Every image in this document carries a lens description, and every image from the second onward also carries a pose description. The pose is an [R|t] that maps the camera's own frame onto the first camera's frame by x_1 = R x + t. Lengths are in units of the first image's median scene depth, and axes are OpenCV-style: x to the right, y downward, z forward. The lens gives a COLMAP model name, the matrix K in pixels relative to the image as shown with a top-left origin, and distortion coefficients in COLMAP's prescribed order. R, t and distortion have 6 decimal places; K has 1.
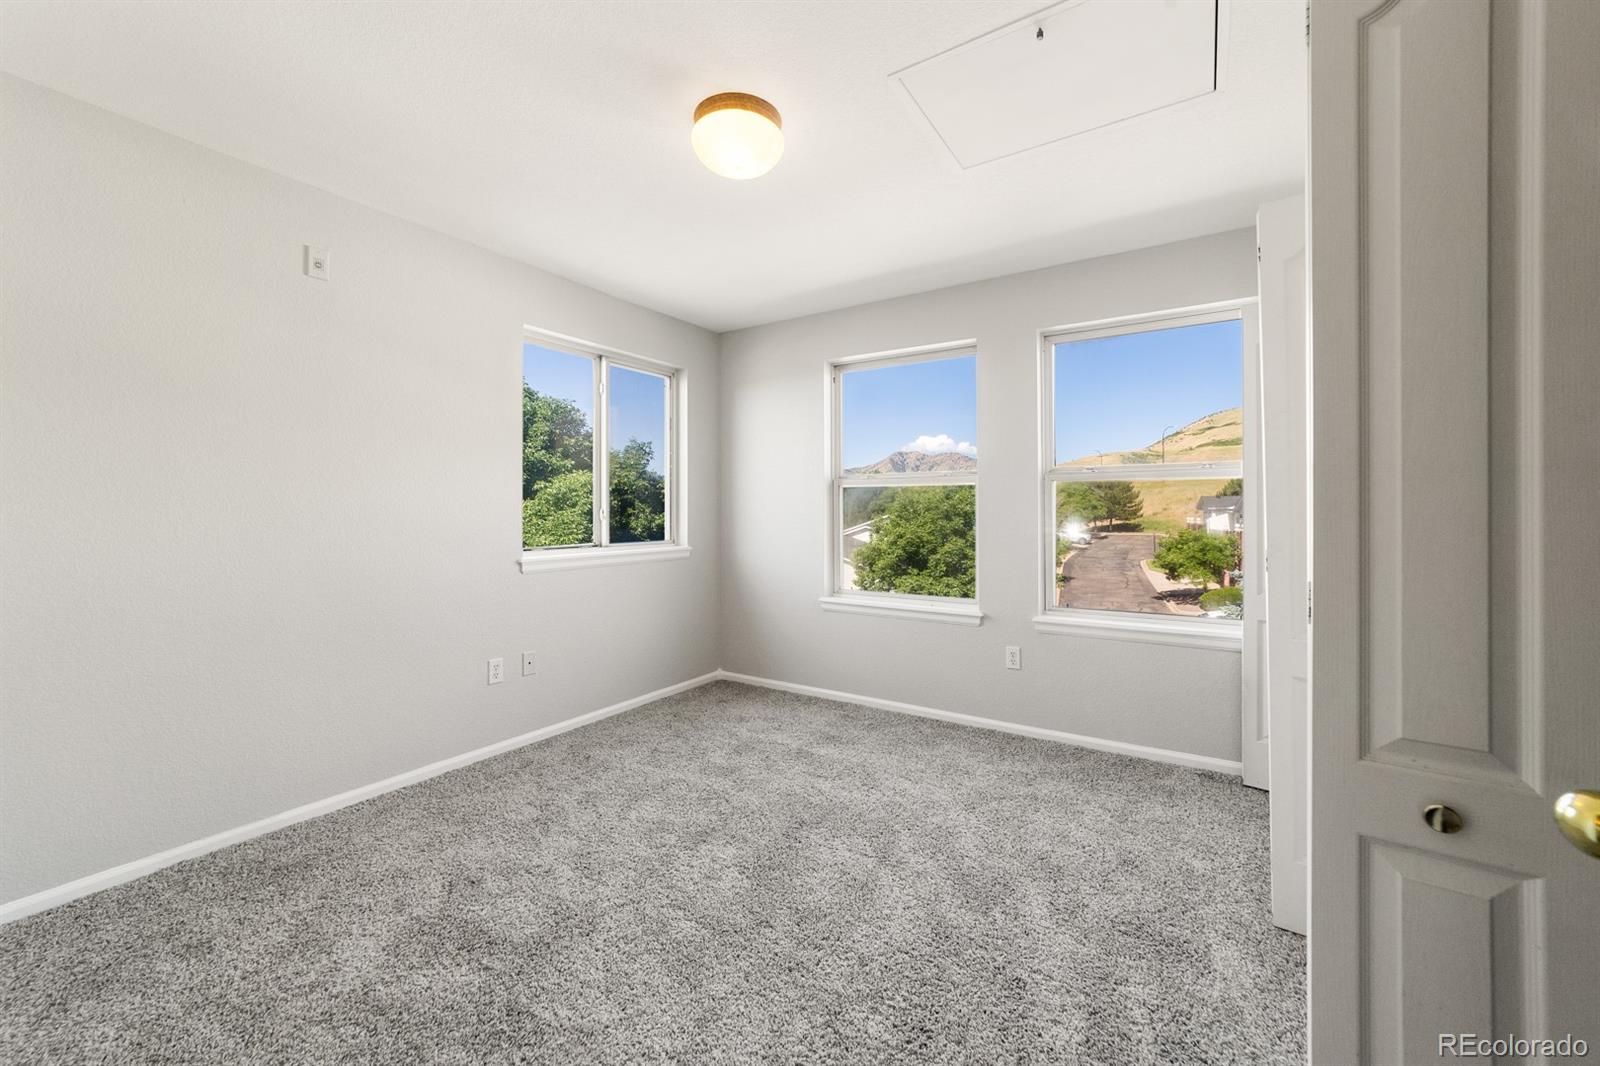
lens RADIAL K [[622.0, 0, 803.0], [0, 622.0, 504.2], [0, 0, 1]] dist [-0.019856, 0.008229]
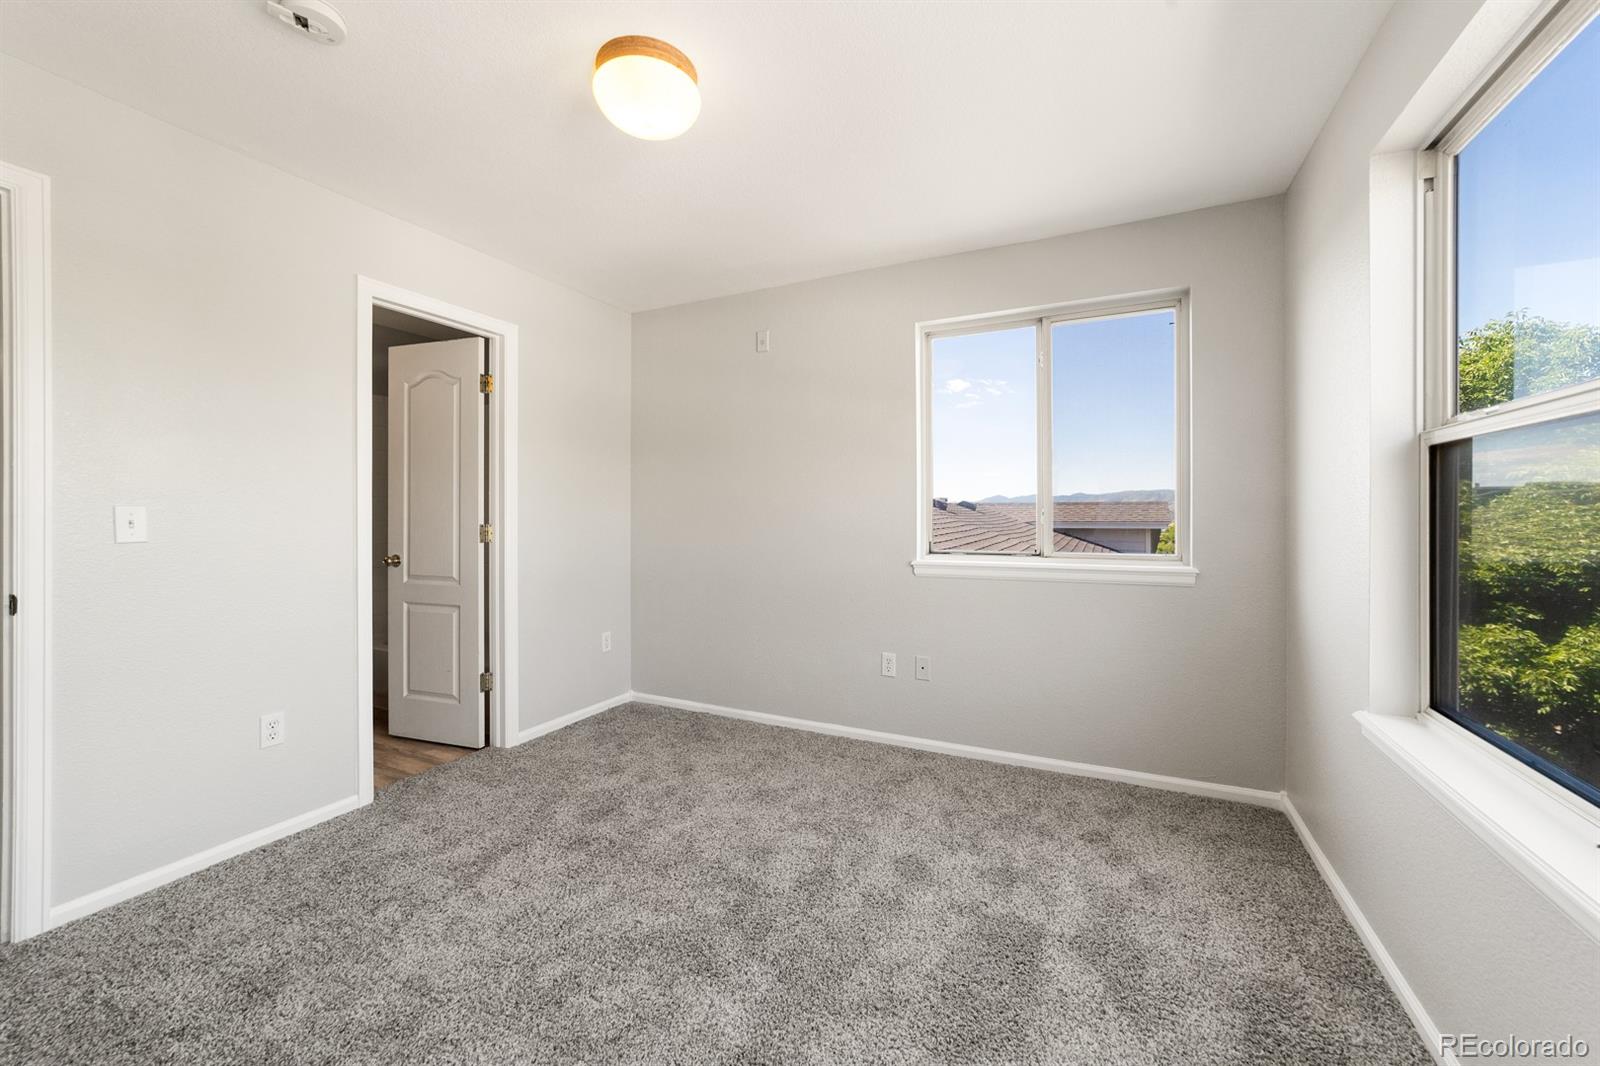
lens RADIAL K [[615.1, 0, 804.5], [0, 615.1, 518.6], [0, 0, 1]] dist [-0.019247, 0.008032]
pose [[0.118674, 0.004476, -0.992923, 0.468638], [0.013324, 0.999893, 0.006100, 0.011292], [0.992844, -0.013953, 0.118602, 0.661594]]
